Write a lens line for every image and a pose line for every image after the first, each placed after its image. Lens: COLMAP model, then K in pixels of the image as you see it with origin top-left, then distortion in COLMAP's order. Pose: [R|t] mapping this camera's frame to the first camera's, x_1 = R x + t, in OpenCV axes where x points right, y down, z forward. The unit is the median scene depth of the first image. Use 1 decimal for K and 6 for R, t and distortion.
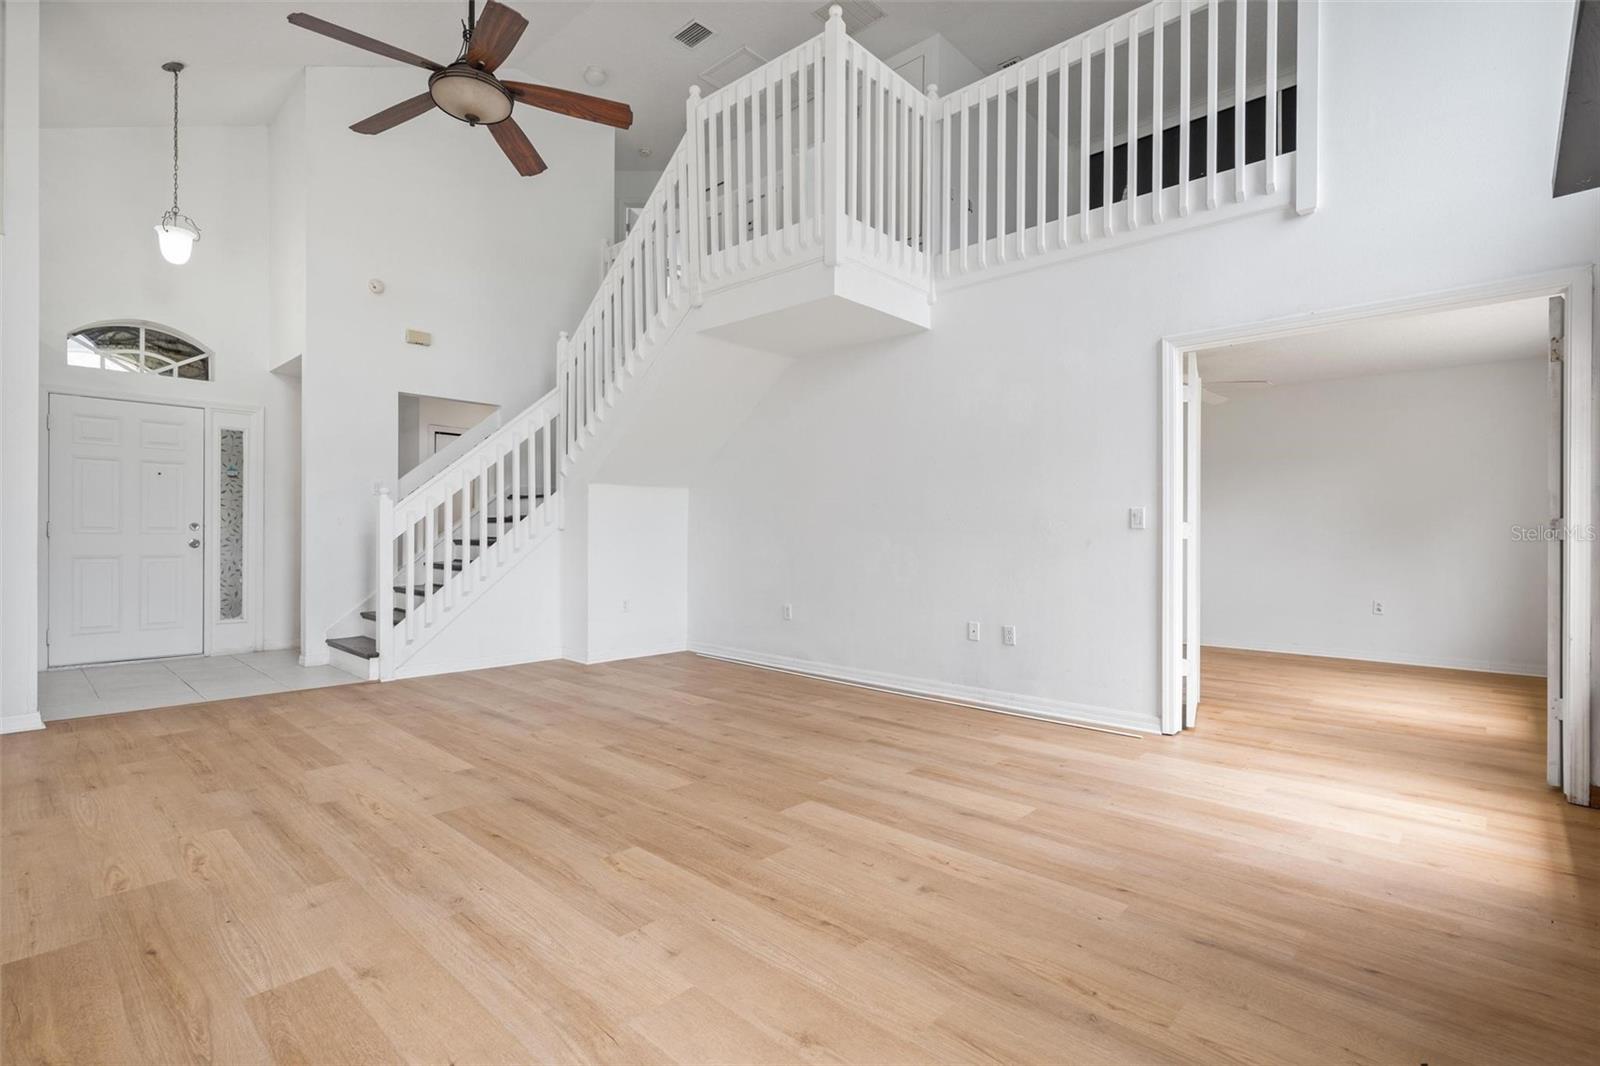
lens RADIAL K [[747.2, 0, 800.0], [0, 747.2, 533.0], [0, 0, 1]] dist [-0.001008, -0.000639]
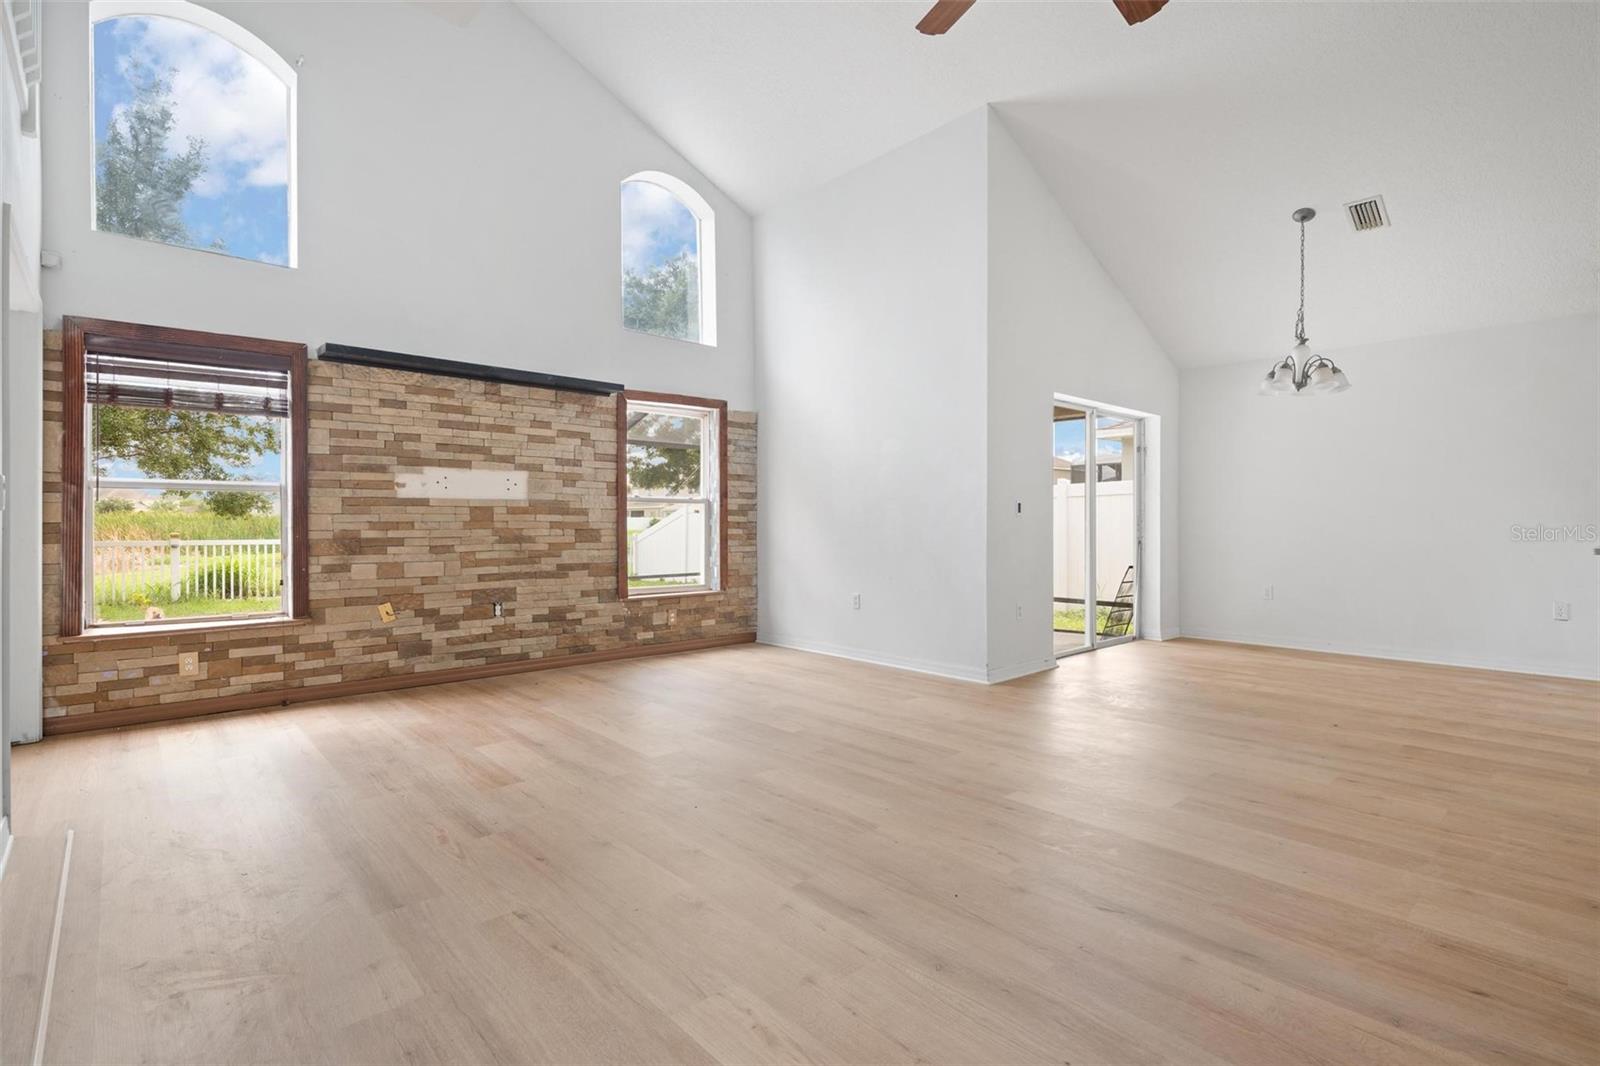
lens RADIAL K [[760.3, 0, 798.2], [0, 760.3, 525.8], [0, 0, 1]] dist [0.001659, -0.000026]
pose [[-0.995490, -0.006170, 0.094669, -0.287169], [-0.006298, 0.999980, -0.001055, 0.004564], [-0.094661, -0.001646, -0.995508, 1.936913]]
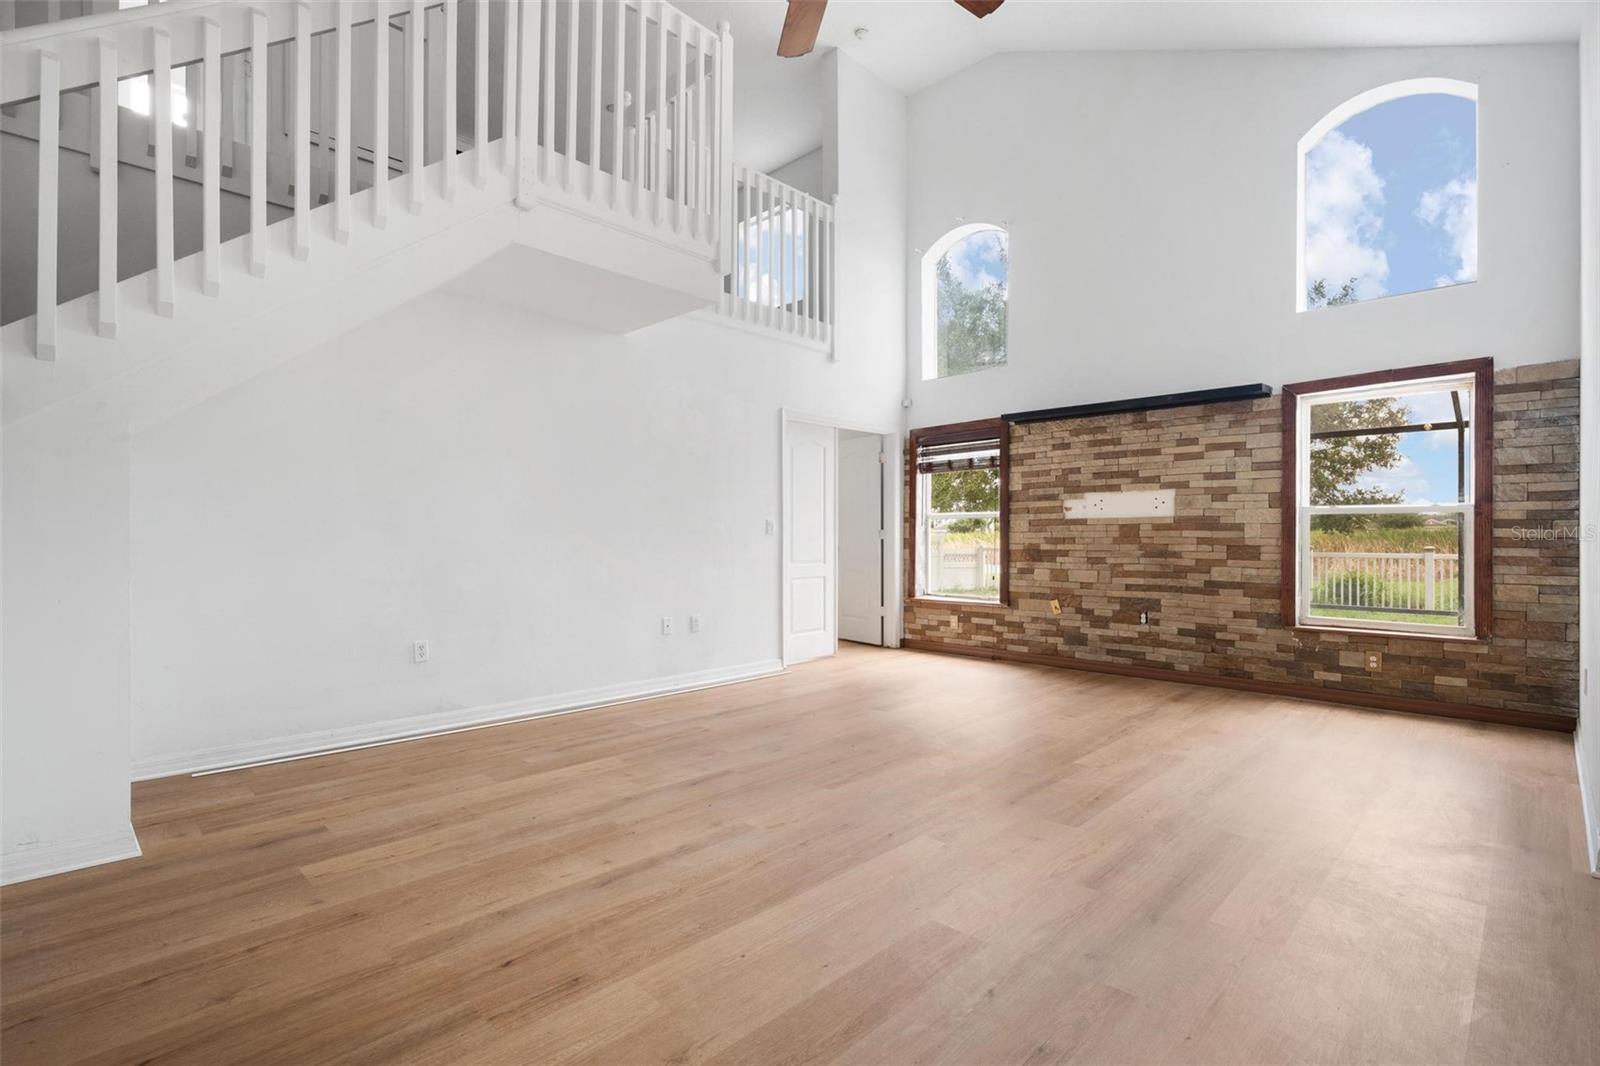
lens RADIAL K [[747.2, 0, 800.0], [0, 747.2, 533.0], [0, 0, 1]] dist [-0.001008, -0.000639]
pose [[0.031935, -0.001512, 0.999489, -1.267539], [-0.004395, 0.999989, 0.001653, -0.011681], [-0.999480, -0.004445, 0.031928, 1.133209]]
